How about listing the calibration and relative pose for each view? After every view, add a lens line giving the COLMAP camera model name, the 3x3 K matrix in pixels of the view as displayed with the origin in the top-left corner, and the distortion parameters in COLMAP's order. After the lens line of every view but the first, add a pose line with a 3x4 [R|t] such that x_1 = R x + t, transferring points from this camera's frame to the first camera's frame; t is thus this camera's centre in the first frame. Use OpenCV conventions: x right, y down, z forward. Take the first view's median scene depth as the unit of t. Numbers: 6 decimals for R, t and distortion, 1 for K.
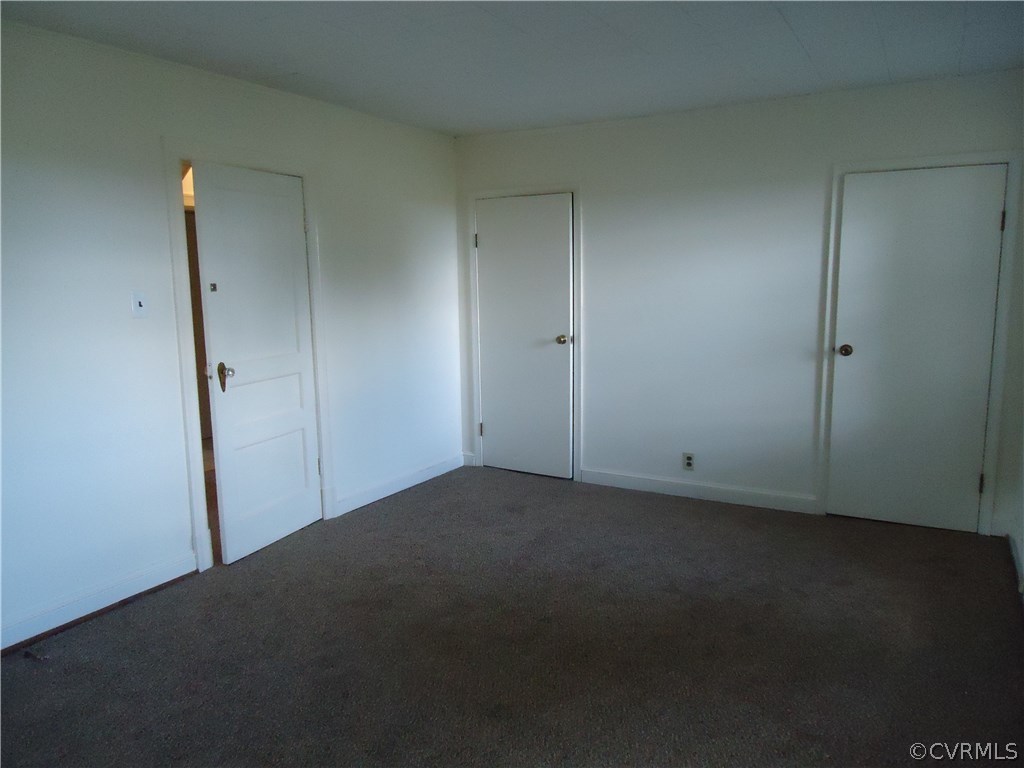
lens RADIAL K [[751.4, 0, 514.8], [0, 751.4, 384.3], [0, 0, 1]] dist [-0.004609, 0.000310]
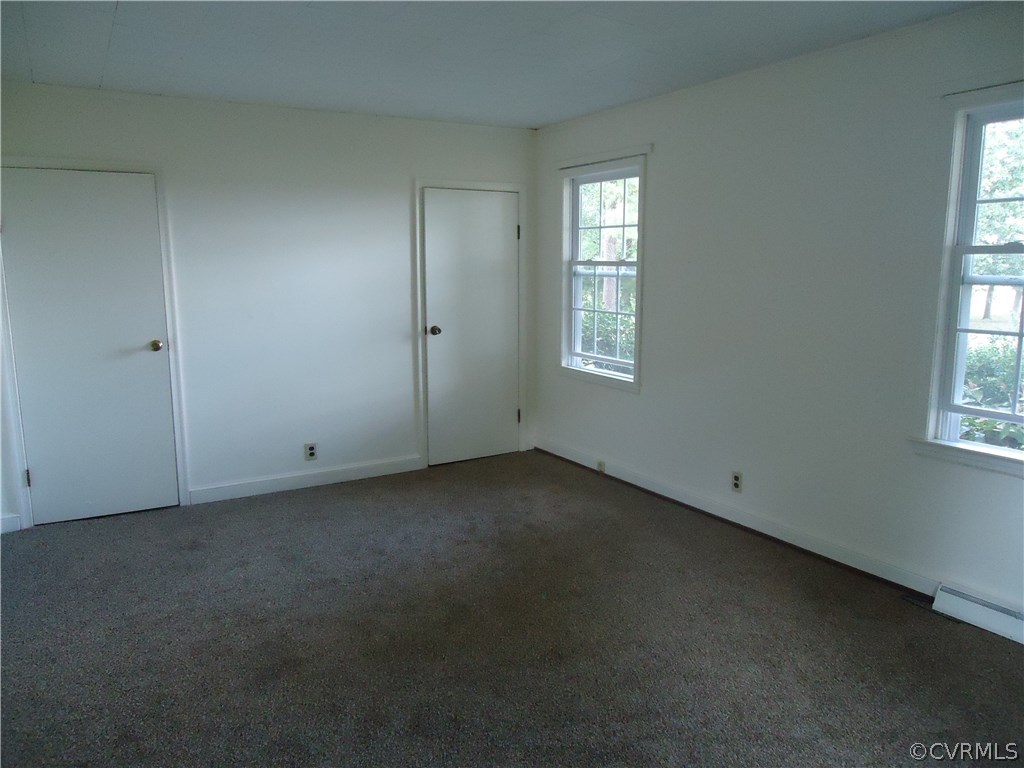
lens RADIAL K [[751.4, 0, 514.8], [0, 751.4, 384.3], [0, 0, 1]] dist [-0.004609, 0.000310]
pose [[0.490539, -0.130152, 0.861645, -0.538800], [0.129384, 0.988702, 0.075685, -0.031885], [-0.861760, 0.074357, 0.501837, 0.253470]]
